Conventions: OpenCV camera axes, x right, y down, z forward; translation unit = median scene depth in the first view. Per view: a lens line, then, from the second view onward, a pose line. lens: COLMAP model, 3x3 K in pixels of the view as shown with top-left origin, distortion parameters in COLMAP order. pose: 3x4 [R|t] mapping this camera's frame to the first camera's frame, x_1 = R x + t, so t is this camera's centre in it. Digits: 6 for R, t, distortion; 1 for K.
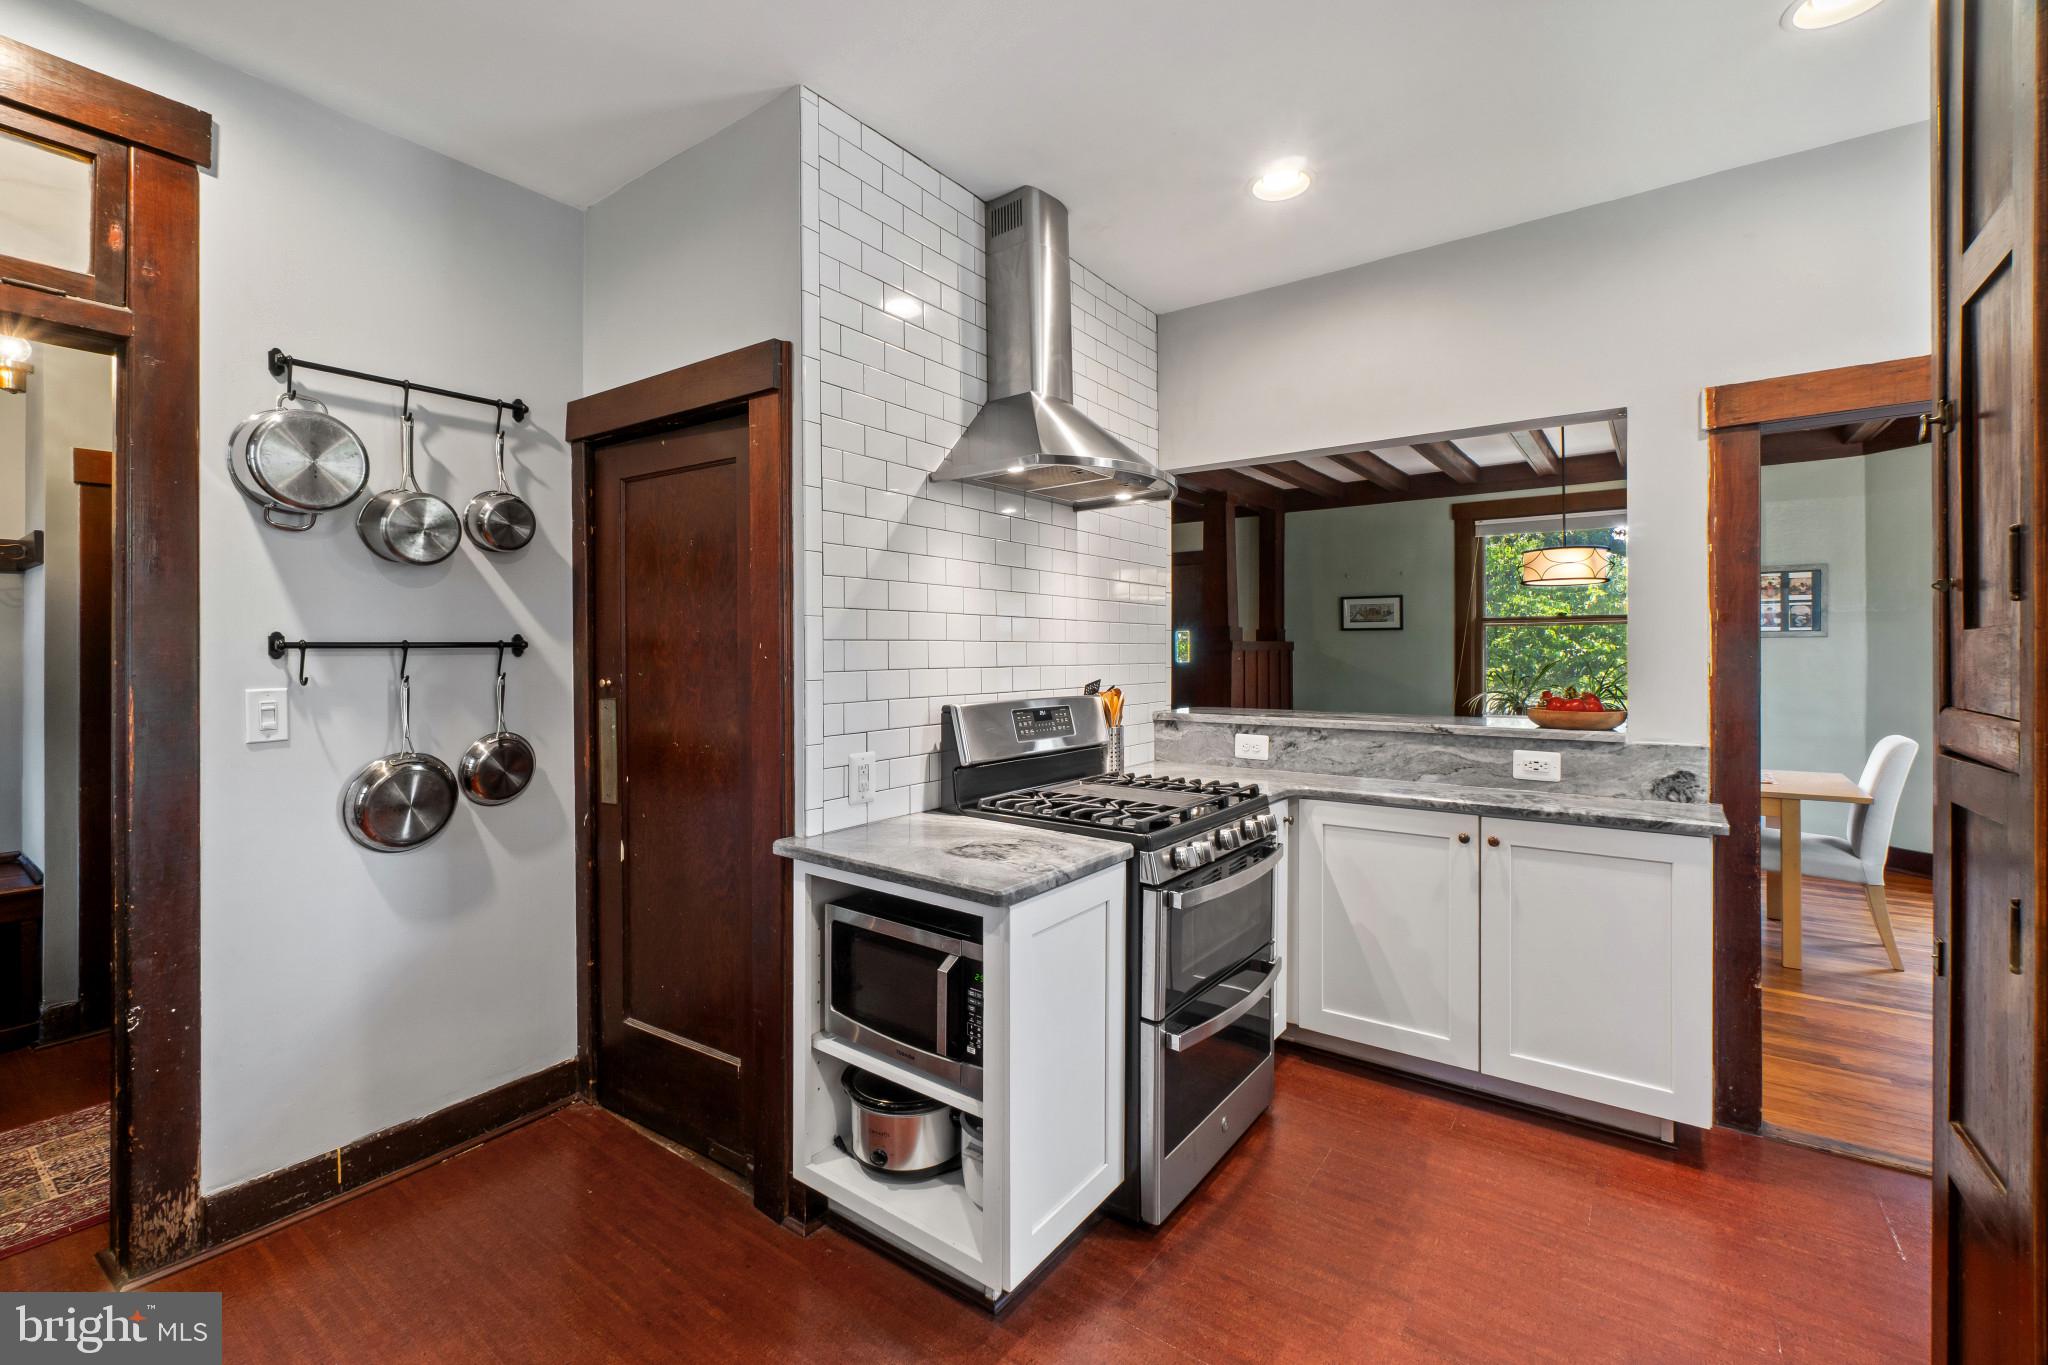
lens RADIAL K [[912.3, 0, 968.4], [0, 912.3, 653.1], [0, 0, 1]] dist [-0.004681, 0.000905]
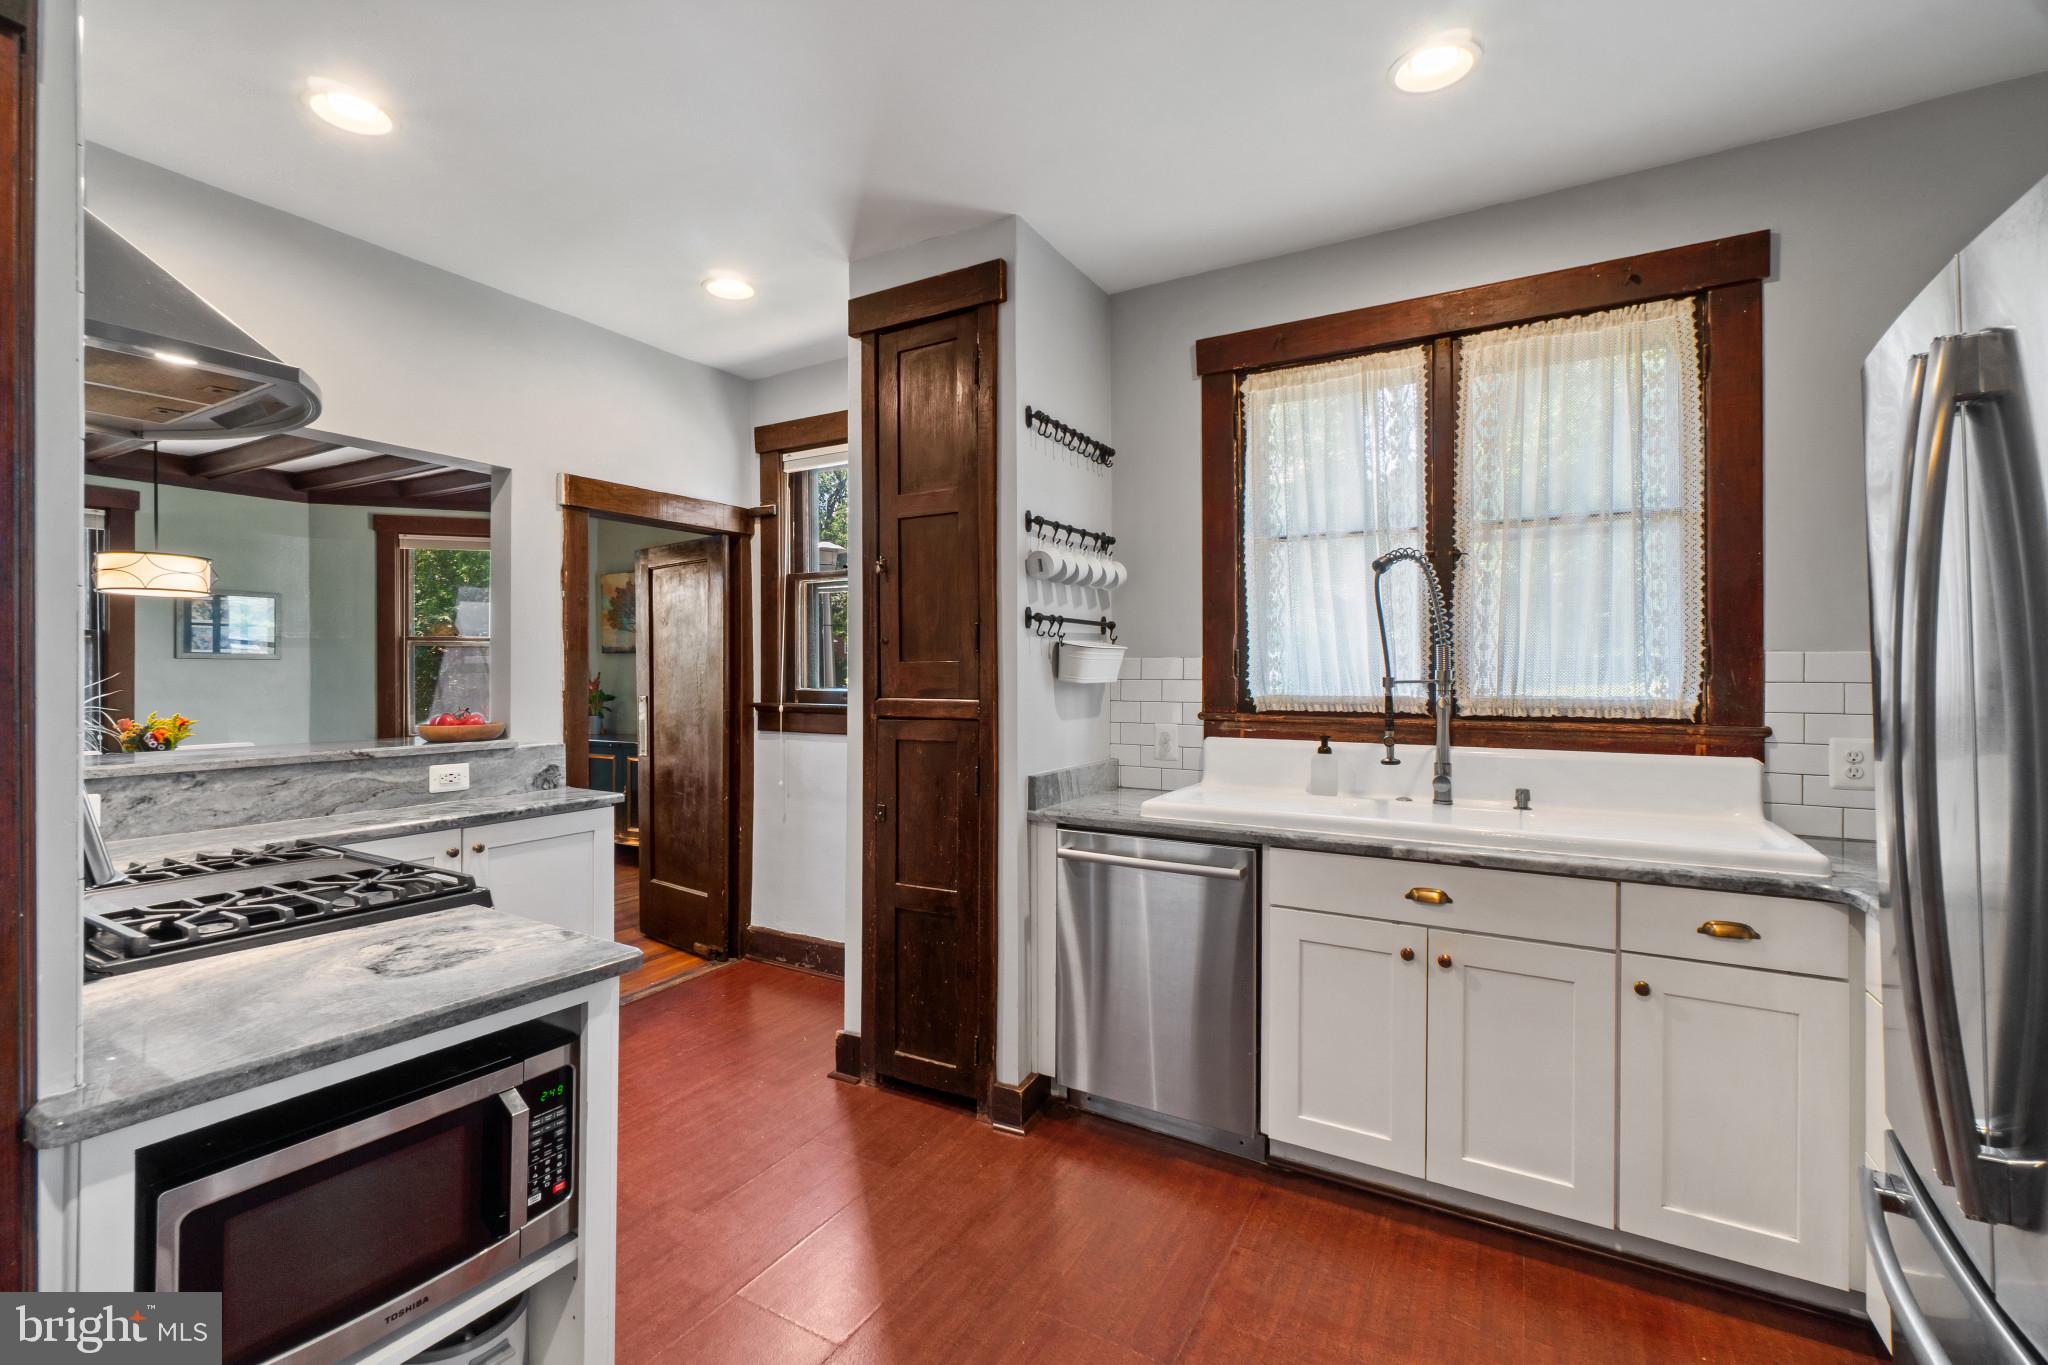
lens RADIAL K [[912.3, 0, 991.9], [0, 912.3, 690.4], [0, 0, 1]] dist [-0.004681, 0.000905]
pose [[-0.112374, -0.018864, 0.993487, -0.531429], [0.004875, 0.999797, 0.019536, 0.001800], [-0.993654, 0.007038, -0.112259, 0.488128]]
